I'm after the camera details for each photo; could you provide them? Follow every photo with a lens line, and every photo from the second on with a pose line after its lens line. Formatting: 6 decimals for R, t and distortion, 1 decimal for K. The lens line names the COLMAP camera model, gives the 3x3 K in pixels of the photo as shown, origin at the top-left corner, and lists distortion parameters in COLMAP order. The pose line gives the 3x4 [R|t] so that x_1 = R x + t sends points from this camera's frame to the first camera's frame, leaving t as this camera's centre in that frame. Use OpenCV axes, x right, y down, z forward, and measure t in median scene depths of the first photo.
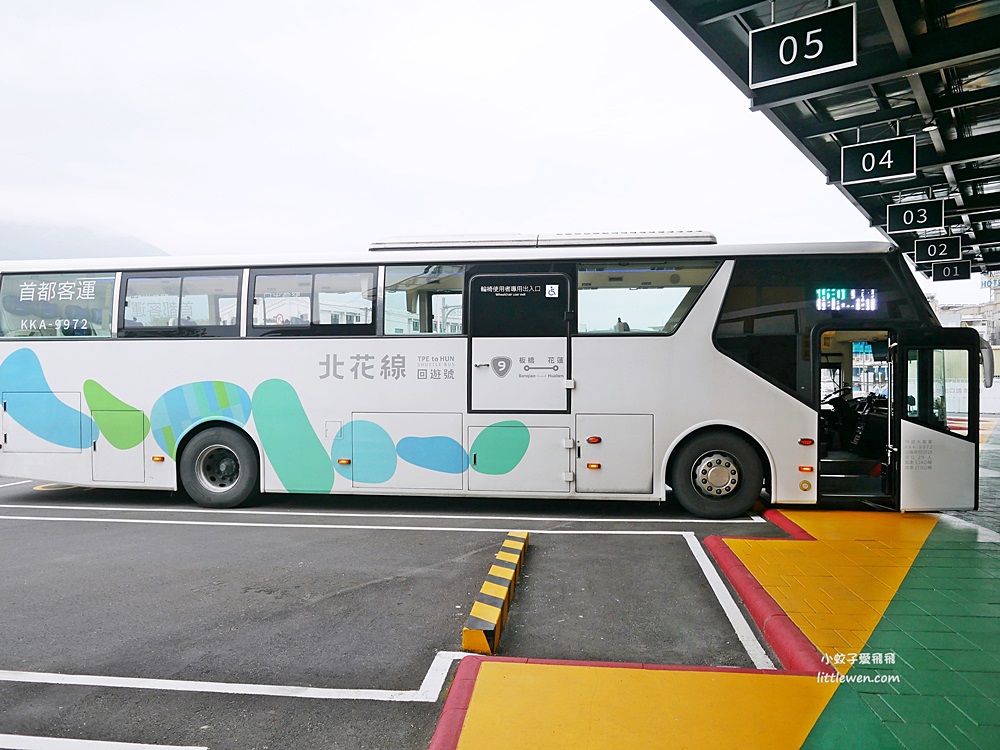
lens RADIAL K [[709.8, 0, 500.0], [0, 709.8, 375.0], [0, 0, 1]] dist [-0.016953, -0.001831]
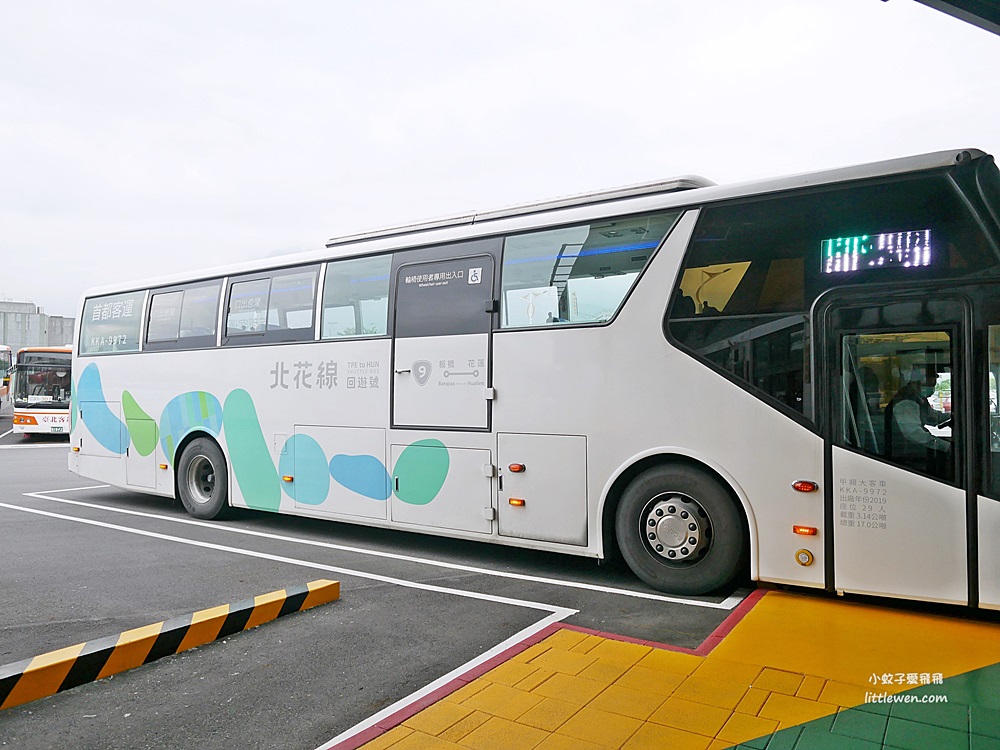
lens RADIAL K [[709.8, 0, 500.0], [0, 709.8, 375.0], [0, 0, 1]] dist [-0.016953, -0.001831]
pose [[0.895108, -0.011975, -0.445688, 0.444423], [0.001460, 0.999713, -0.023929, 0.010557], [0.445846, 0.020768, 0.894869, 0.307386]]
